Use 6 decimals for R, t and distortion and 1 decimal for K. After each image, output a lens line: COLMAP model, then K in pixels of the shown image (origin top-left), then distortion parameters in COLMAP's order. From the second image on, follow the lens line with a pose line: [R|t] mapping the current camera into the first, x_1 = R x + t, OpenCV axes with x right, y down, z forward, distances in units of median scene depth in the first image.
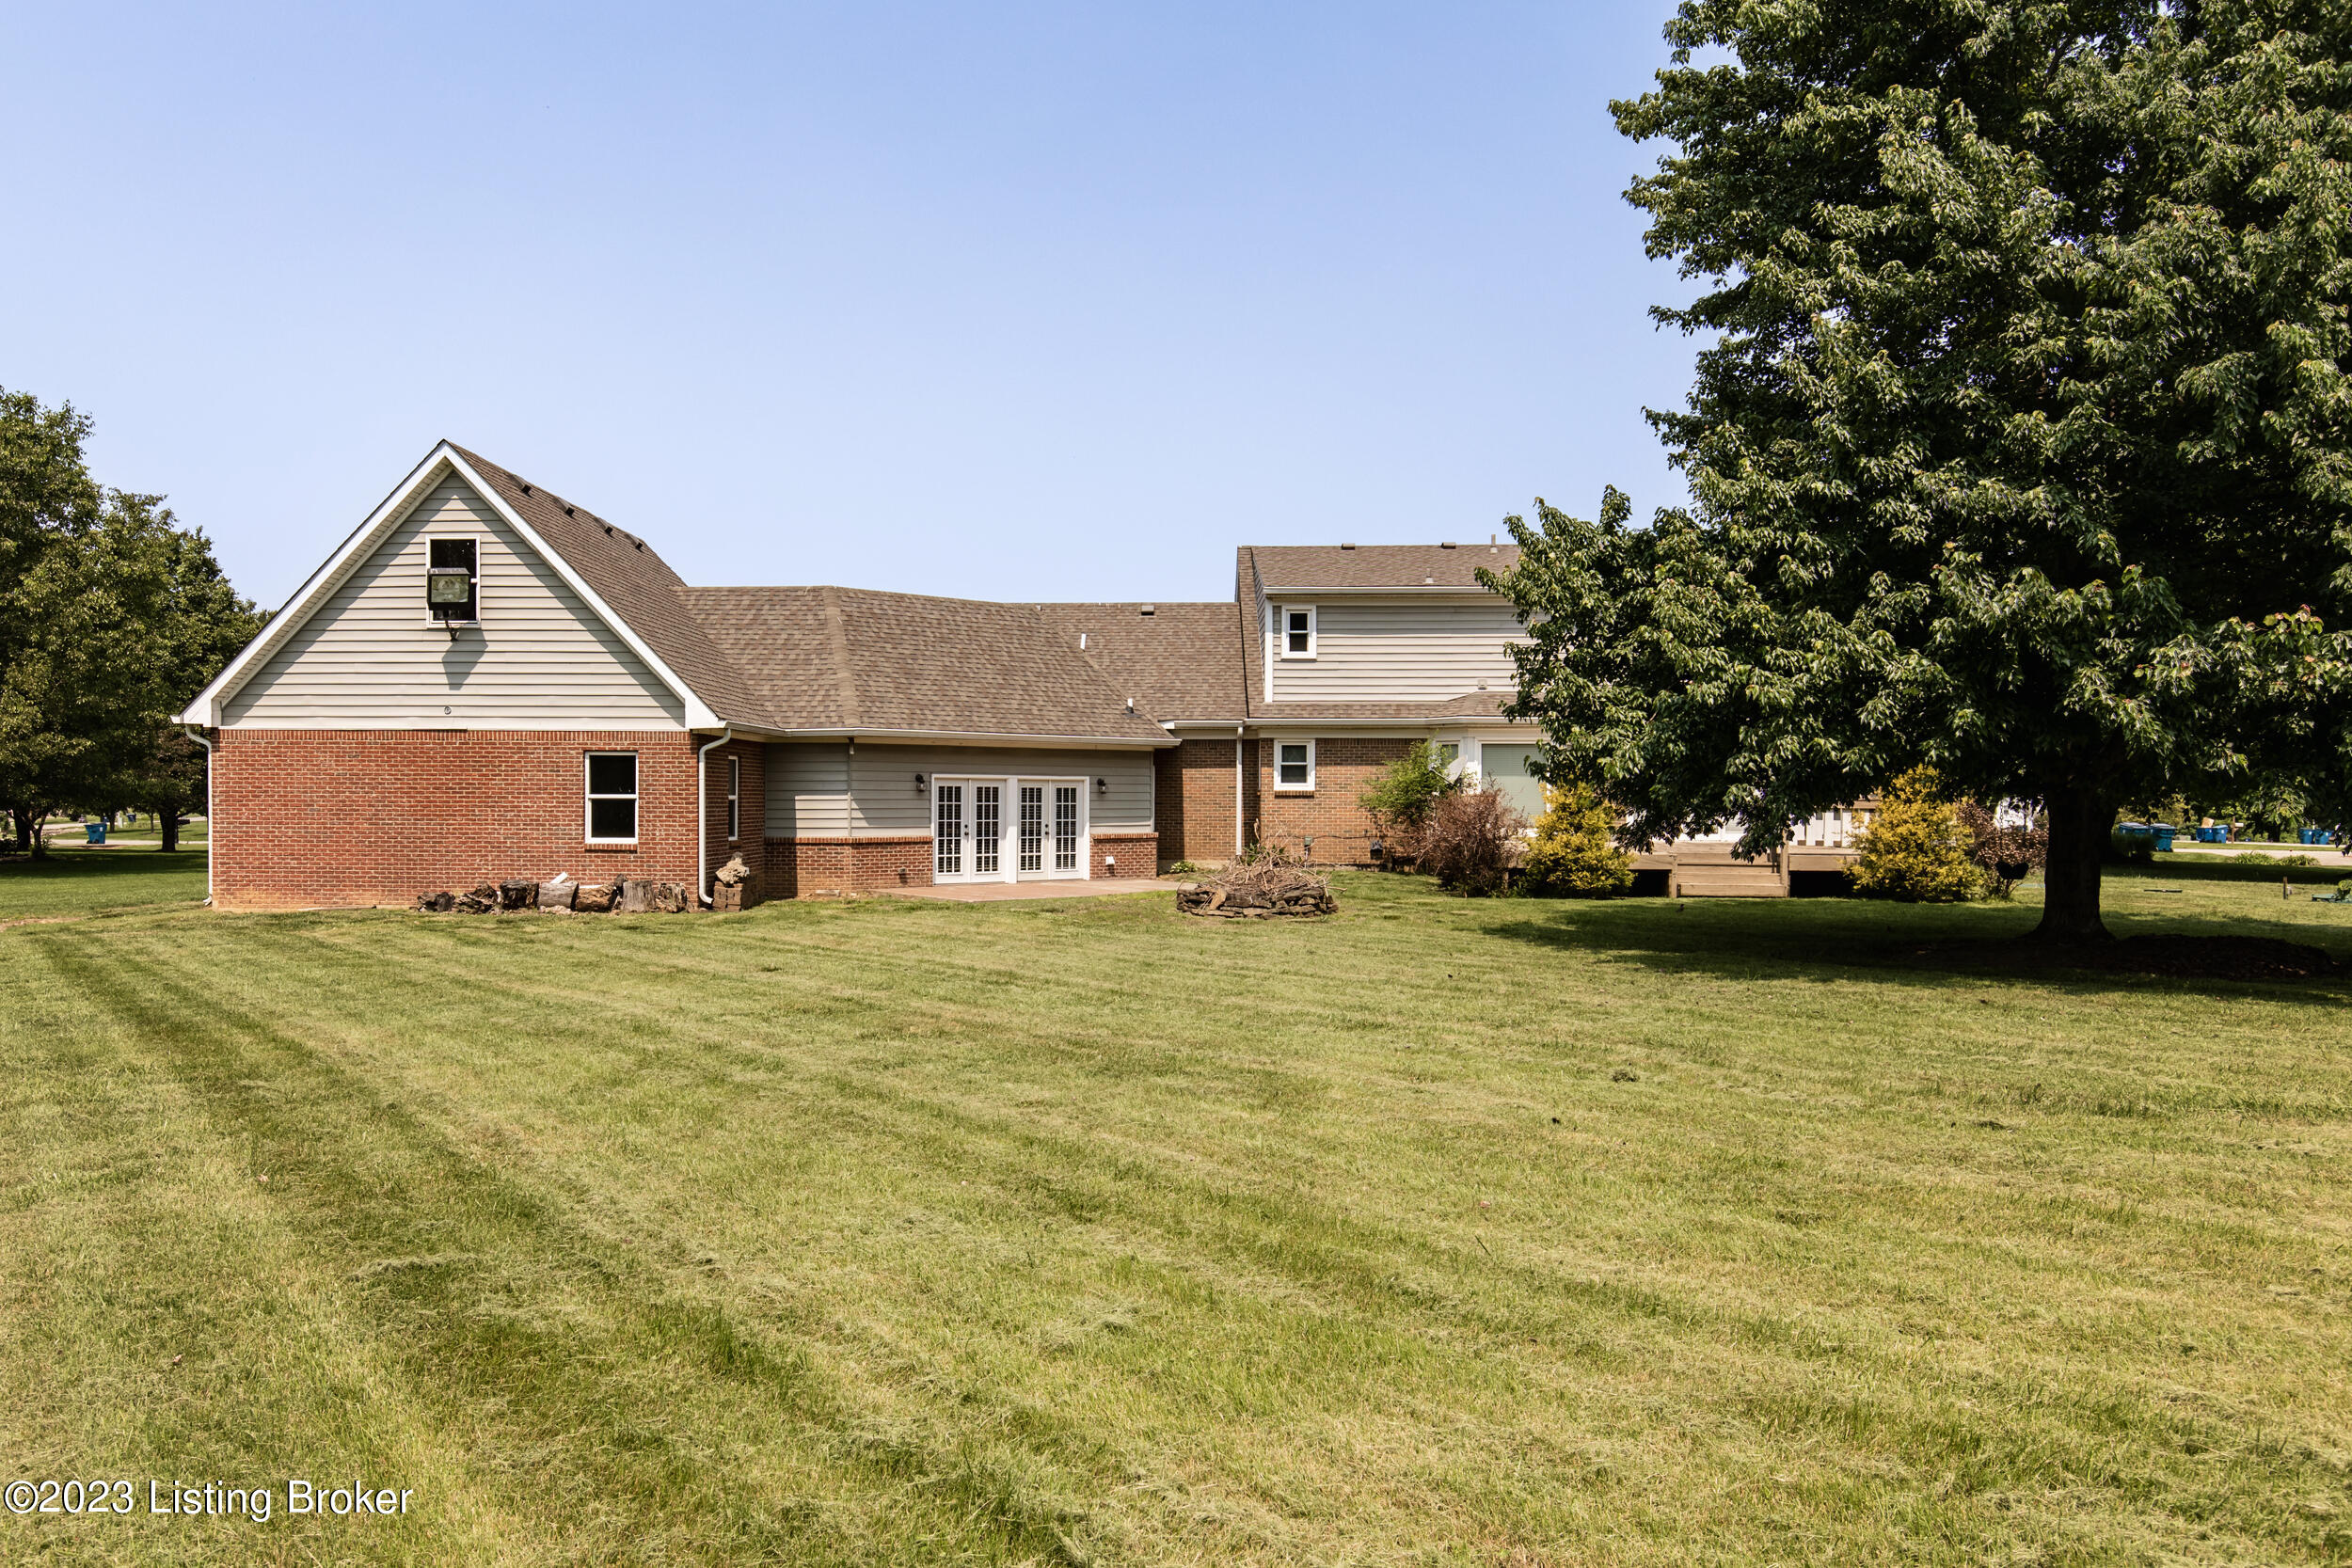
lens RADIAL K [[1591.6, 0, 1106.2], [0, 1591.6, 844.2], [0, 0, 1]] dist [0.007603, 0.000497]
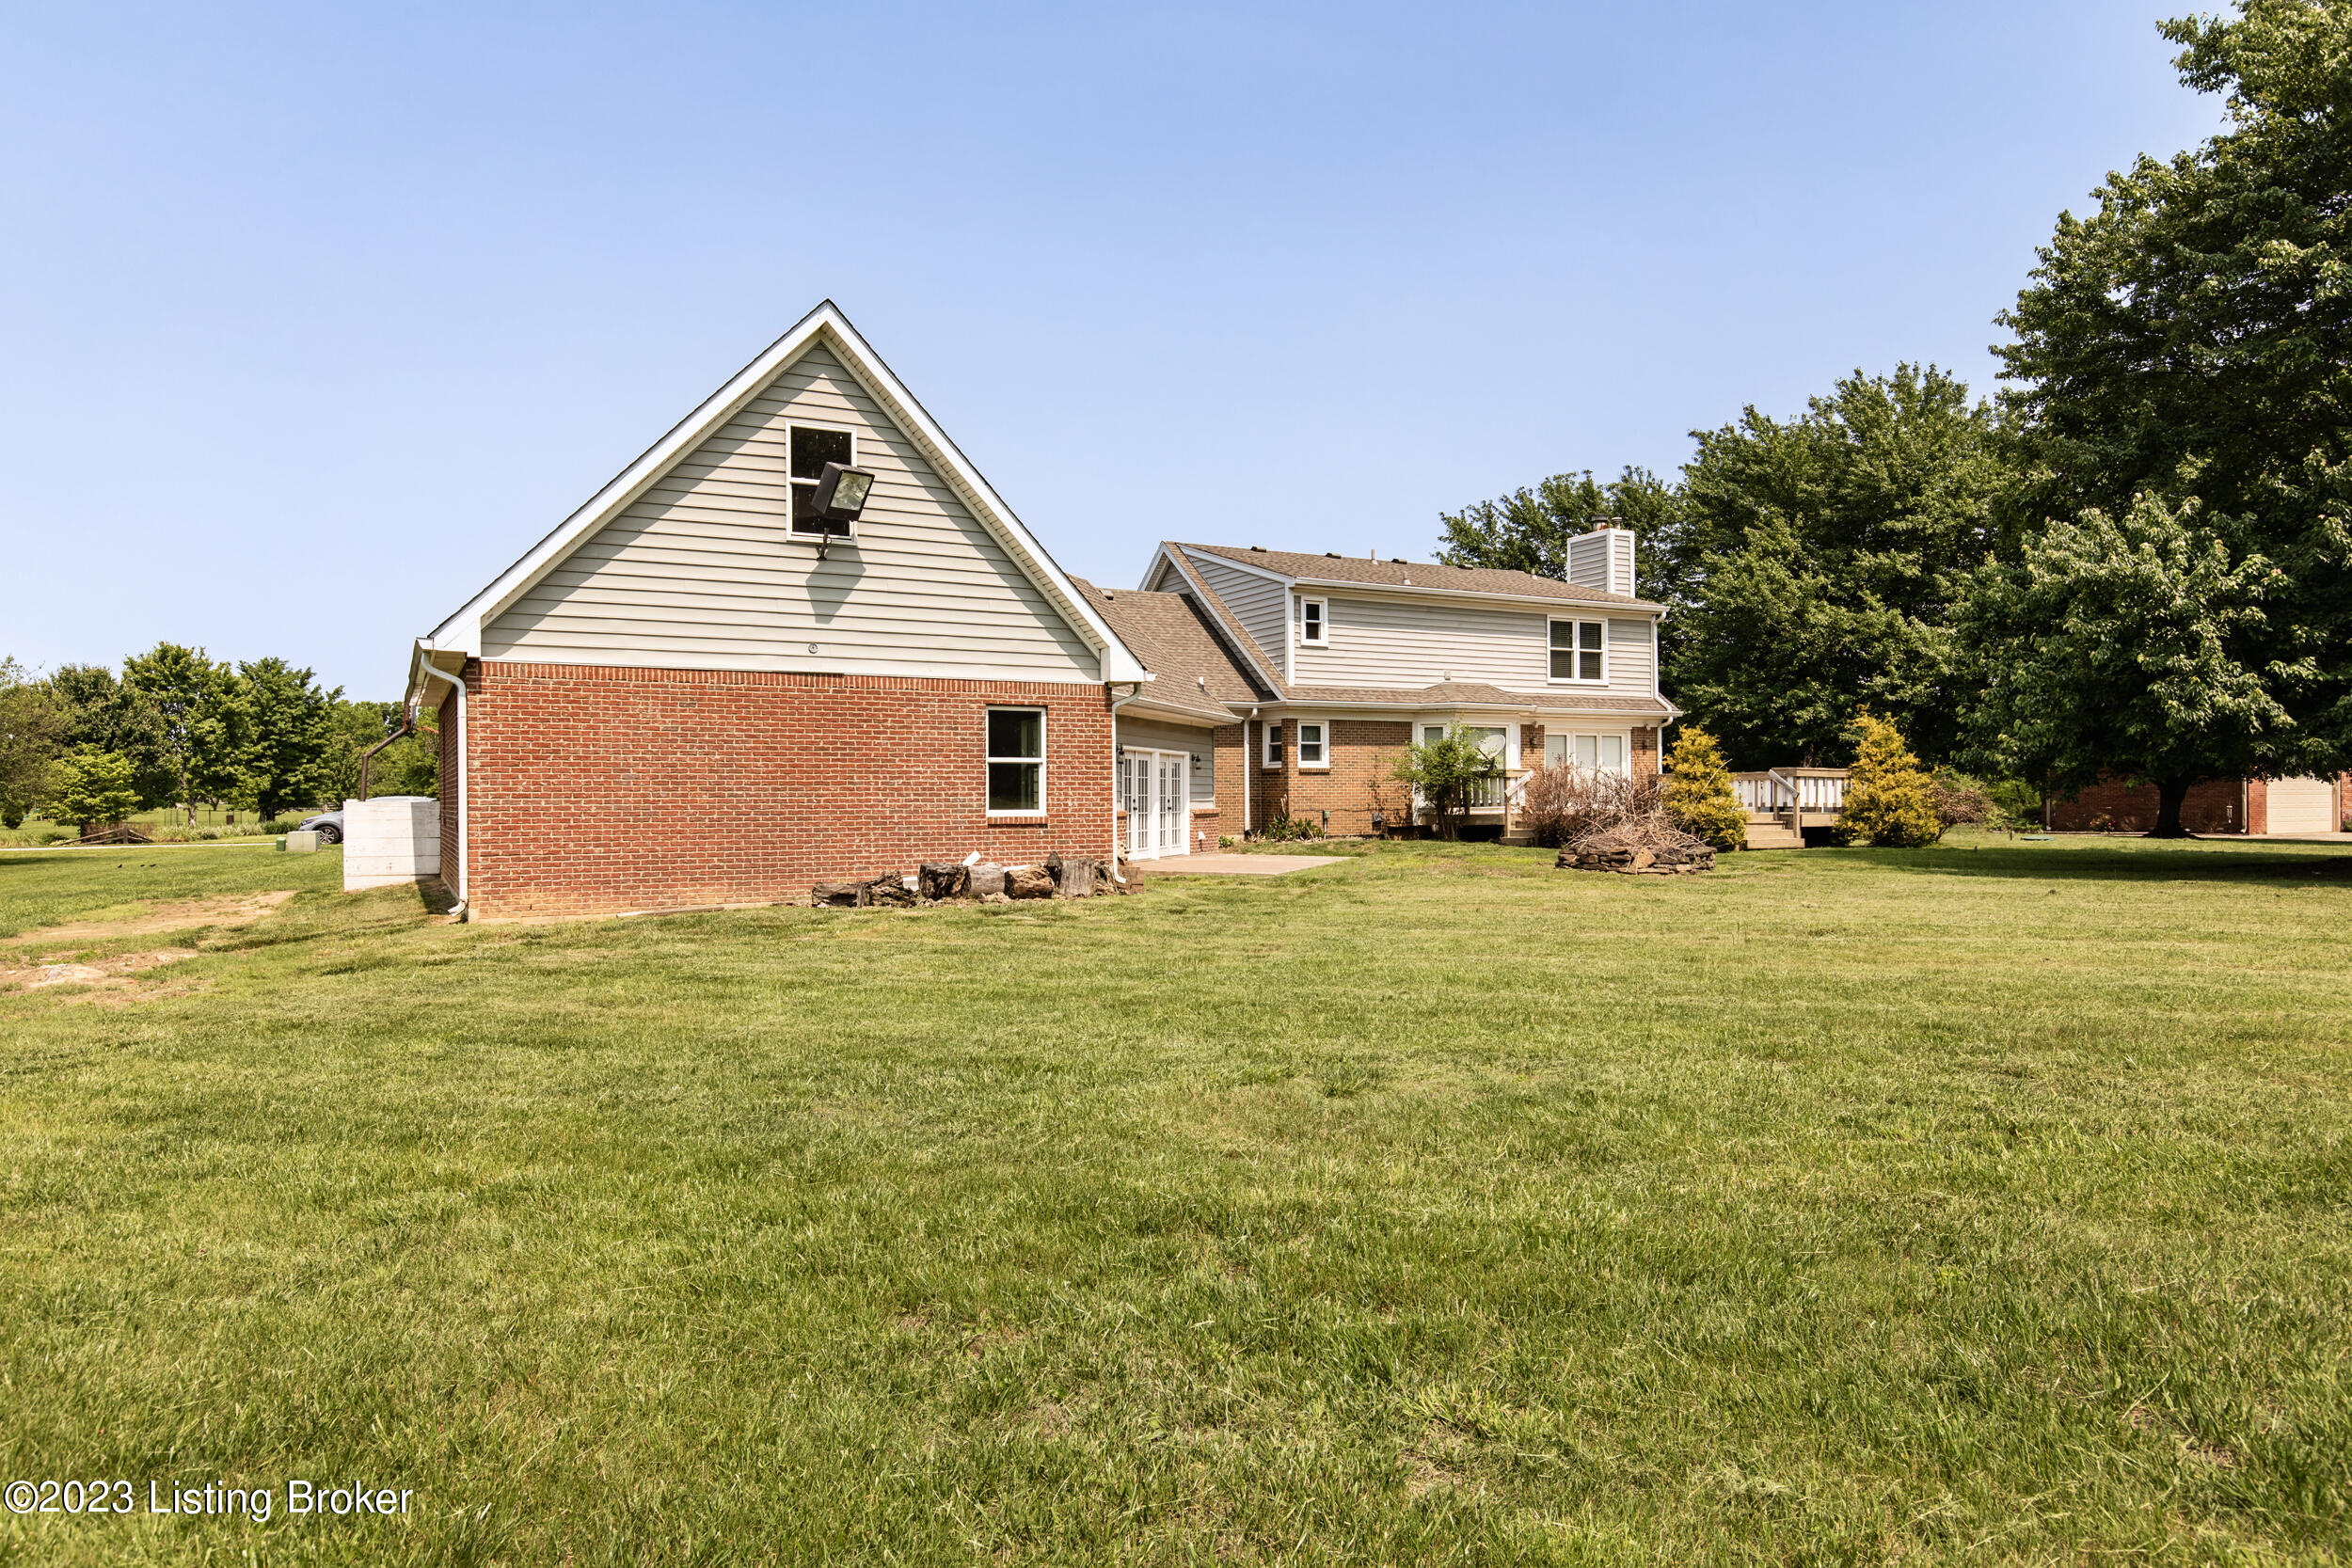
lens RADIAL K [[1371.9, 0, 1176.2], [0, 1371.9, 820.6], [0, 0, 1]] dist [-0.001180, -0.000187]
pose [[0.870685, -0.016703, 0.491558, -0.474584], [0.022733, 0.999722, -0.006297, 0.006556], [-0.491316, 0.016657, 0.870822, 0.267744]]
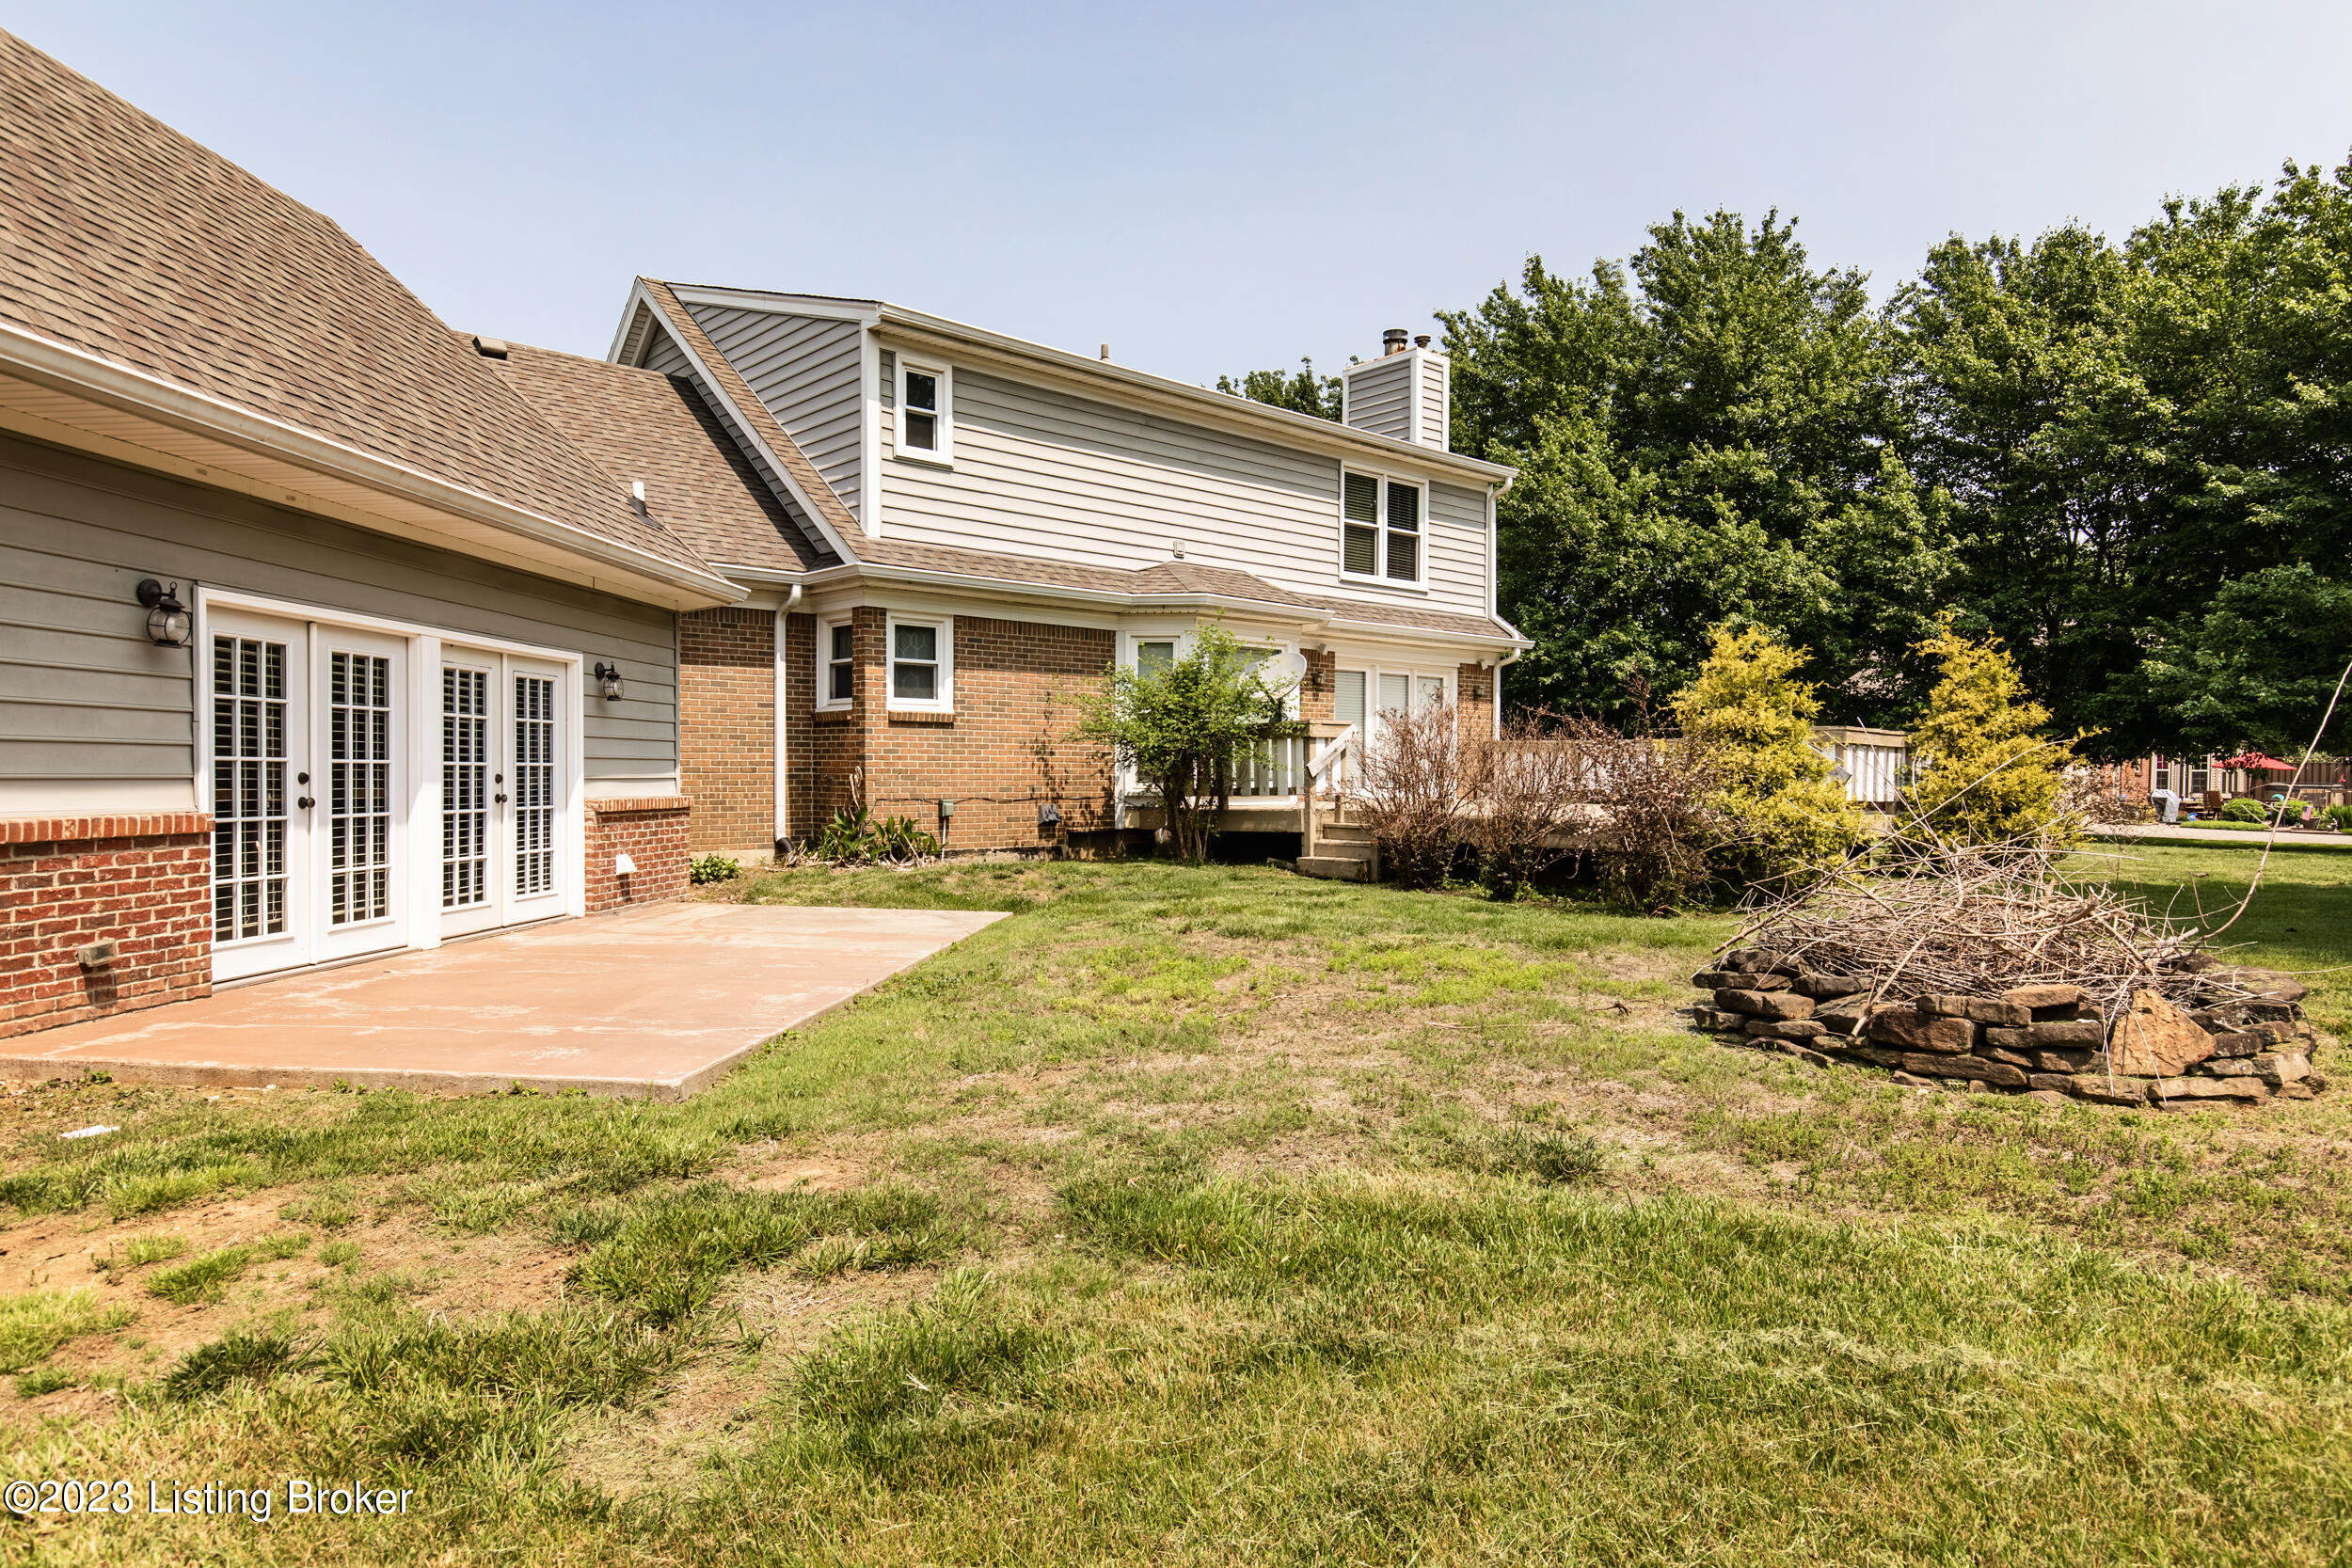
lens RADIAL K [[1357.4, 0, 1173.3], [0, 1357.4, 805.9], [0, 0, 1]] dist [0.005388, 0.000762]
pose [[0.722064, -0.016312, 0.691634, -0.148045], [0.016607, 0.999843, 0.006243, -0.004857], [-0.691627, 0.006978, 0.722221, 0.700354]]
